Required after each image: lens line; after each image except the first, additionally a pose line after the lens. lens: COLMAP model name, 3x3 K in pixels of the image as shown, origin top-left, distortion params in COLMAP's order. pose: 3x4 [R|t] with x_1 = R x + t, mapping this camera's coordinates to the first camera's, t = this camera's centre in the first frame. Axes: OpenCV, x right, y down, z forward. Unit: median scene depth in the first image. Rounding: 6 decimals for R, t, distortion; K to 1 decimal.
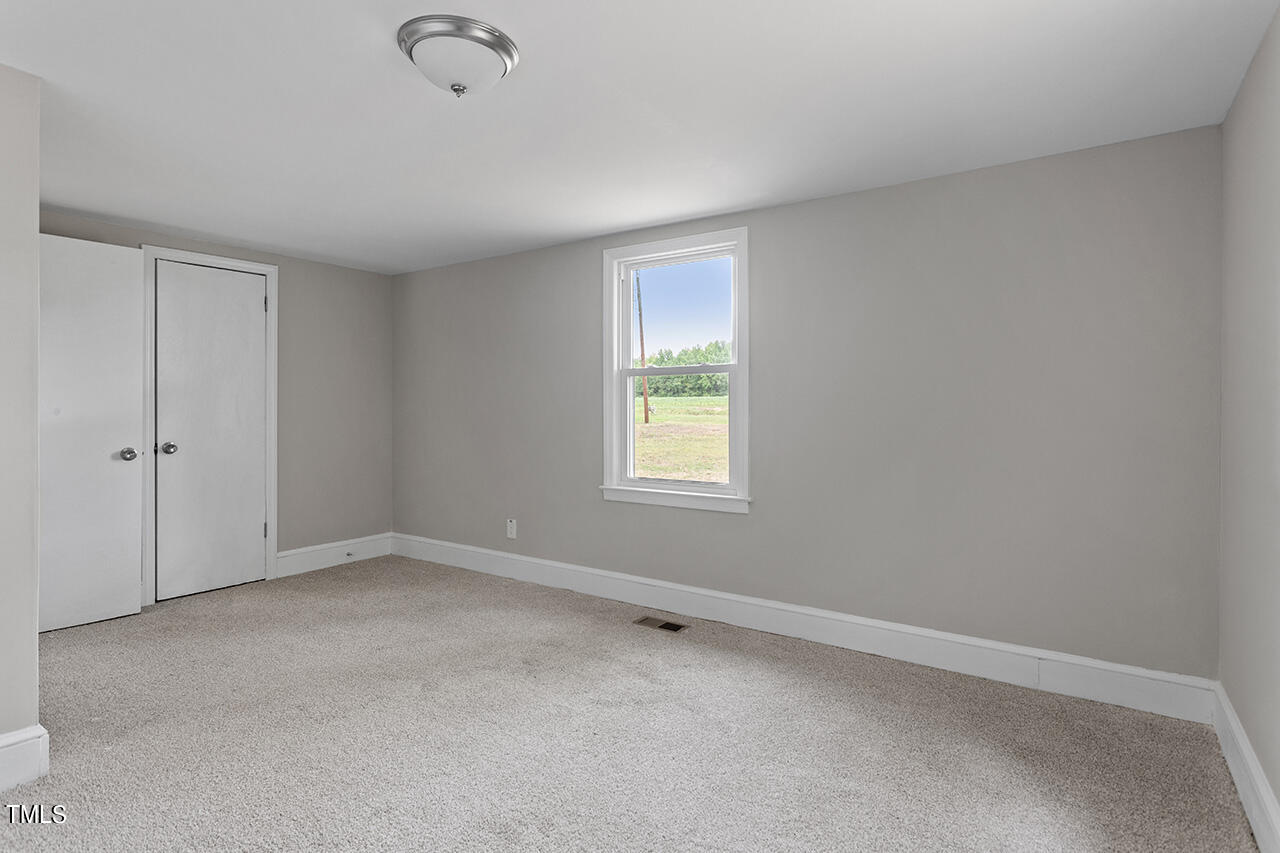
lens RADIAL K [[683.7, 0, 639.2], [0, 683.7, 408.1], [0, 0, 1]] dist [-0.000210, -0.000015]
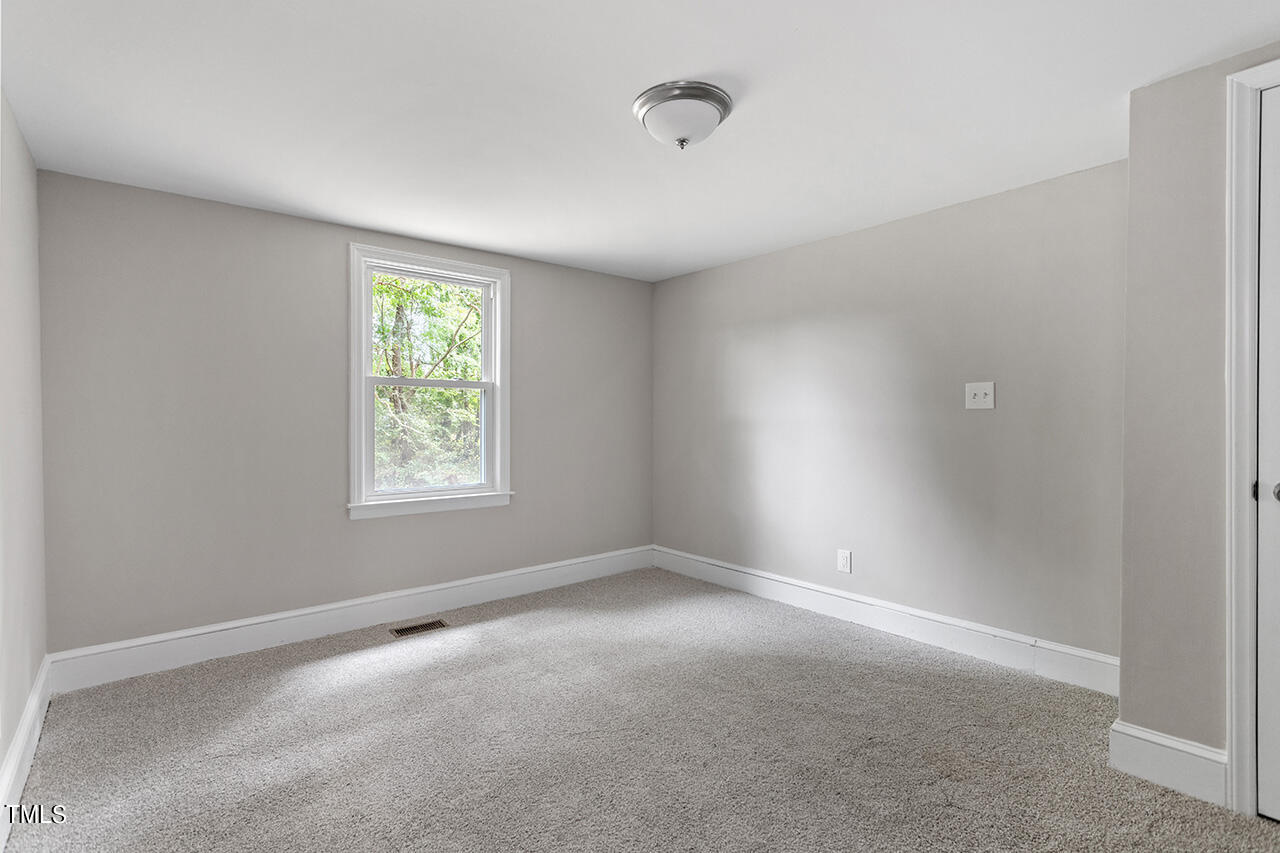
lens RADIAL K [[601.3, 0, 640.0], [0, 601.3, 426.5], [0, 0, 1]] dist [-0.000053, -0.000006]
pose [[0.282719, -0.000329, 0.959203, -0.773147], [-0.002312, 0.999997, 0.001025, 0.010352], [-0.959200, -0.002508, 0.282718, 0.451915]]
